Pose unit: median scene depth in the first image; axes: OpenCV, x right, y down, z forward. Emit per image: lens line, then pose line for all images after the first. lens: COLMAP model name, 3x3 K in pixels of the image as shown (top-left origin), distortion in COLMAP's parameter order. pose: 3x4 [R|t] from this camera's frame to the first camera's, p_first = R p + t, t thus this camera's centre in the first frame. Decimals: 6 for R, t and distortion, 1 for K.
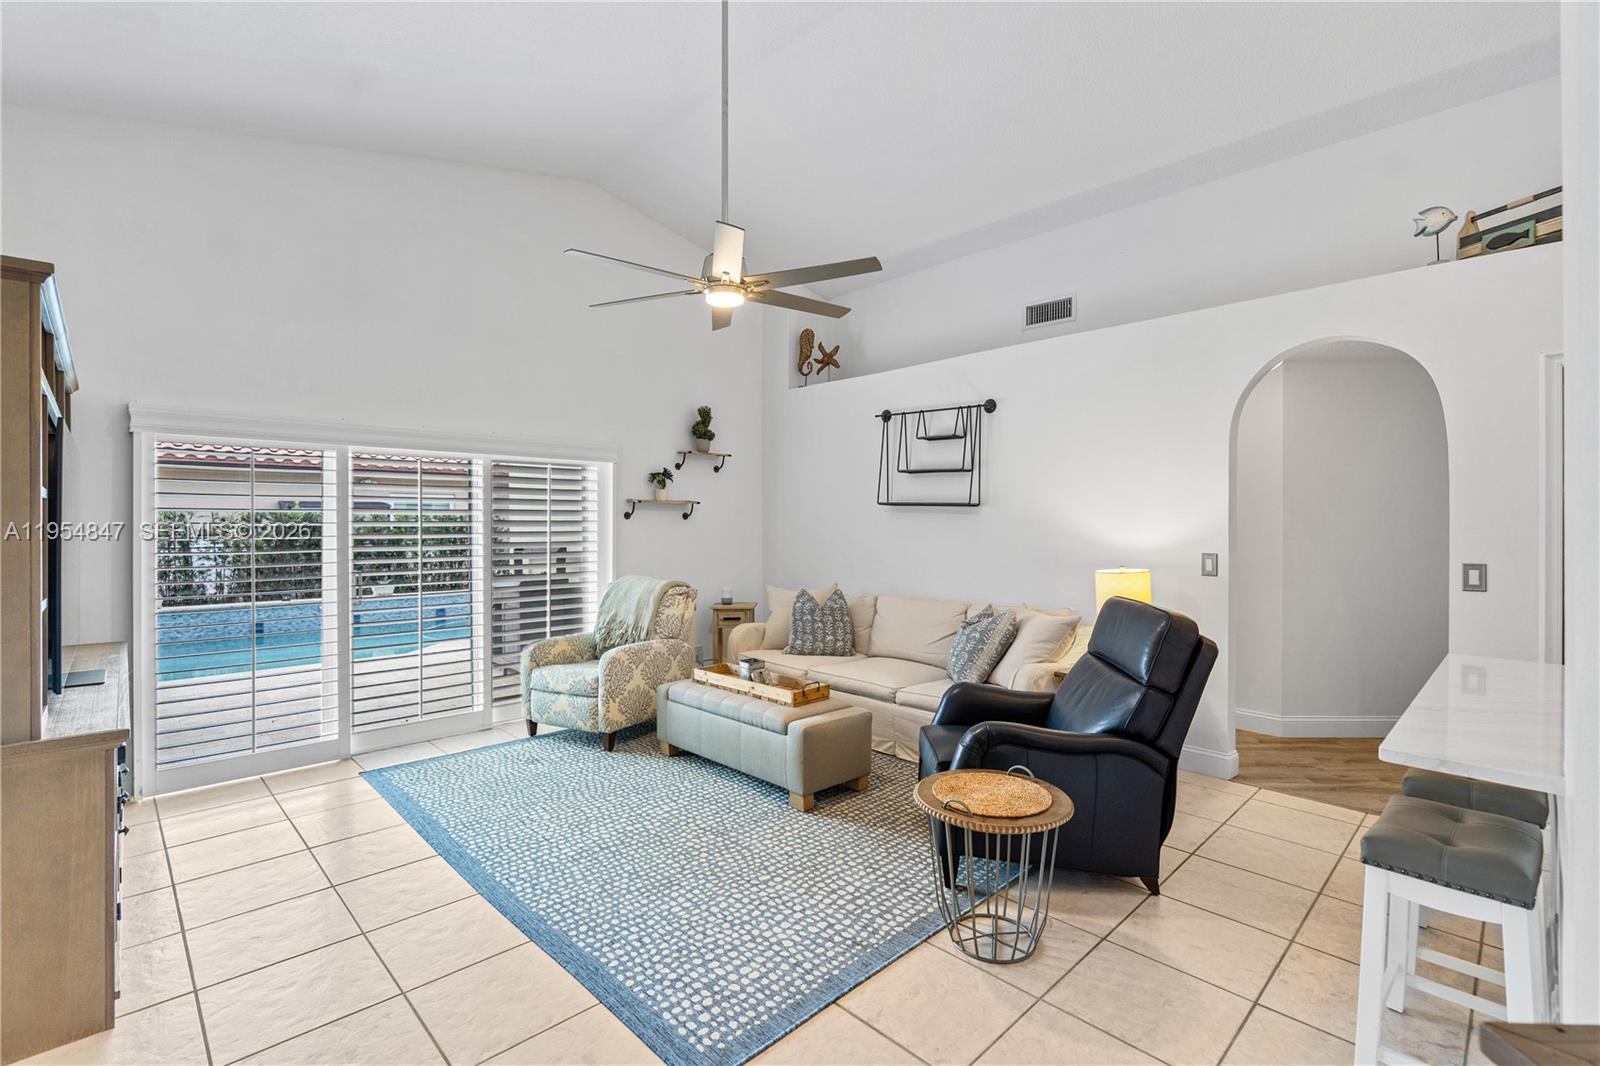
lens RADIAL K [[715.6, 0, 798.5], [0, 715.6, 529.1], [0, 0, 1]] dist [-0.006747, -0.000283]
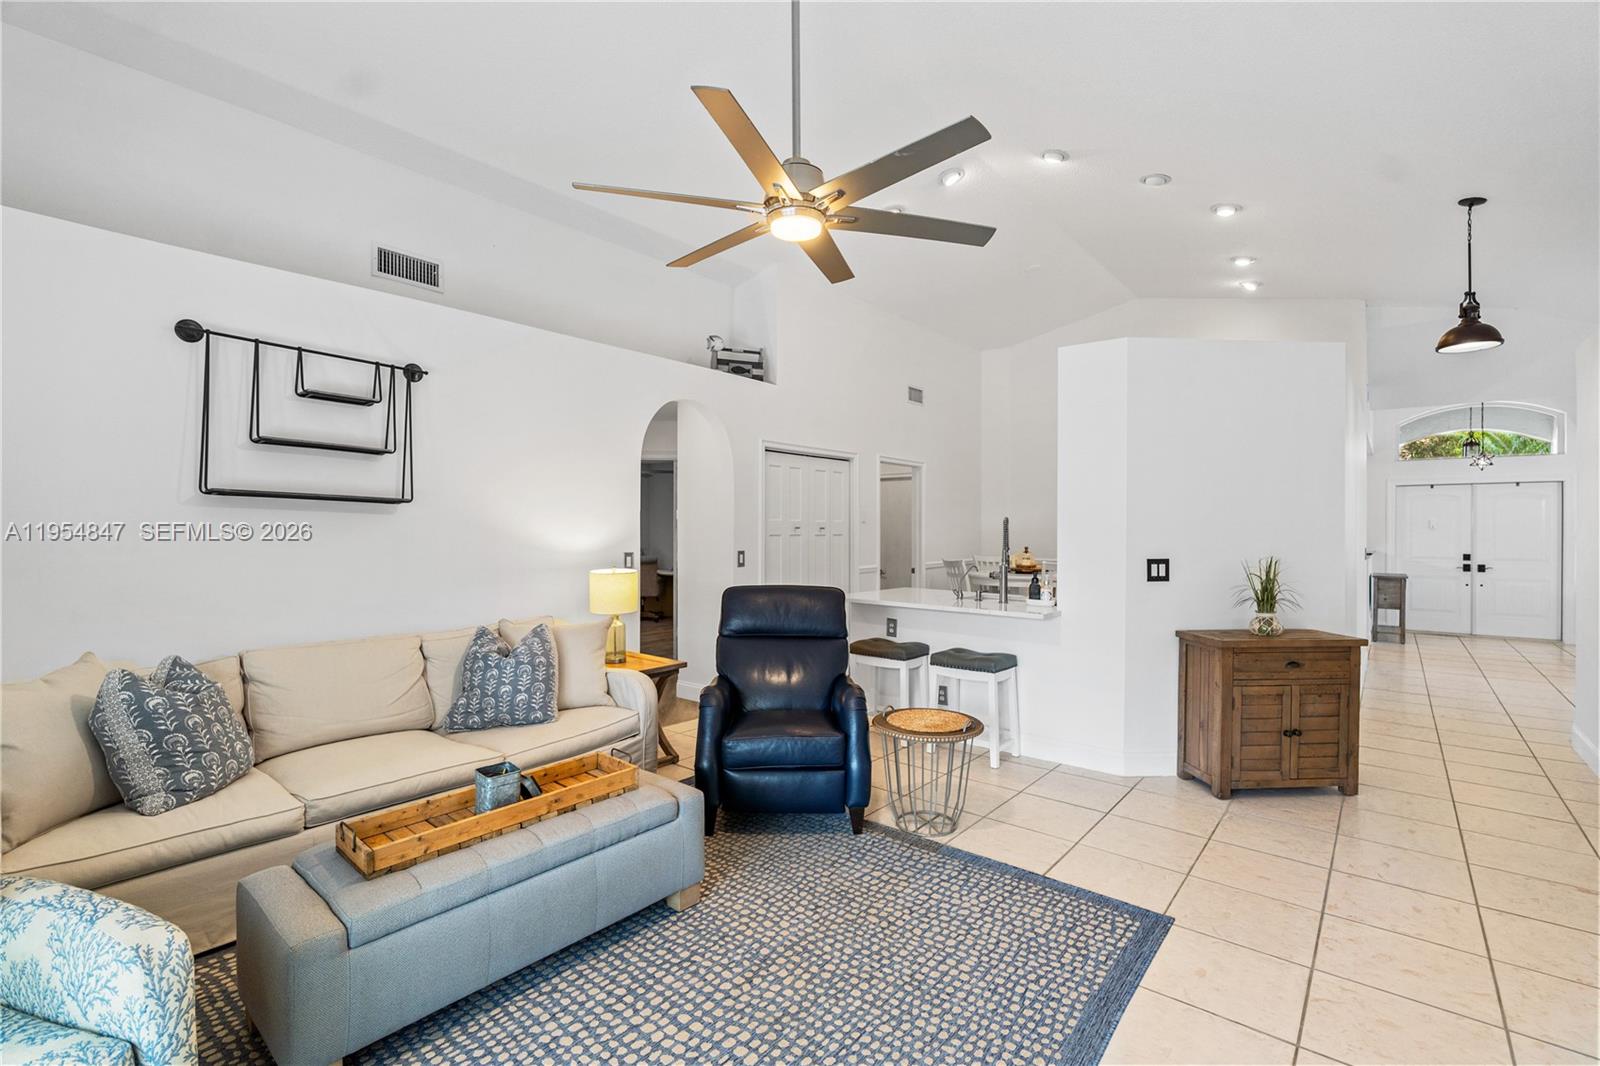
lens RADIAL K [[715.6, 0, 798.5], [0, 715.6, 529.1], [0, 0, 1]] dist [-0.006747, -0.000283]
pose [[-0.098717, -0.001740, 0.995114, -0.839778], [0.004475, 0.999988, 0.002192, -0.008268], [-0.995106, 0.004669, -0.098707, 1.056195]]
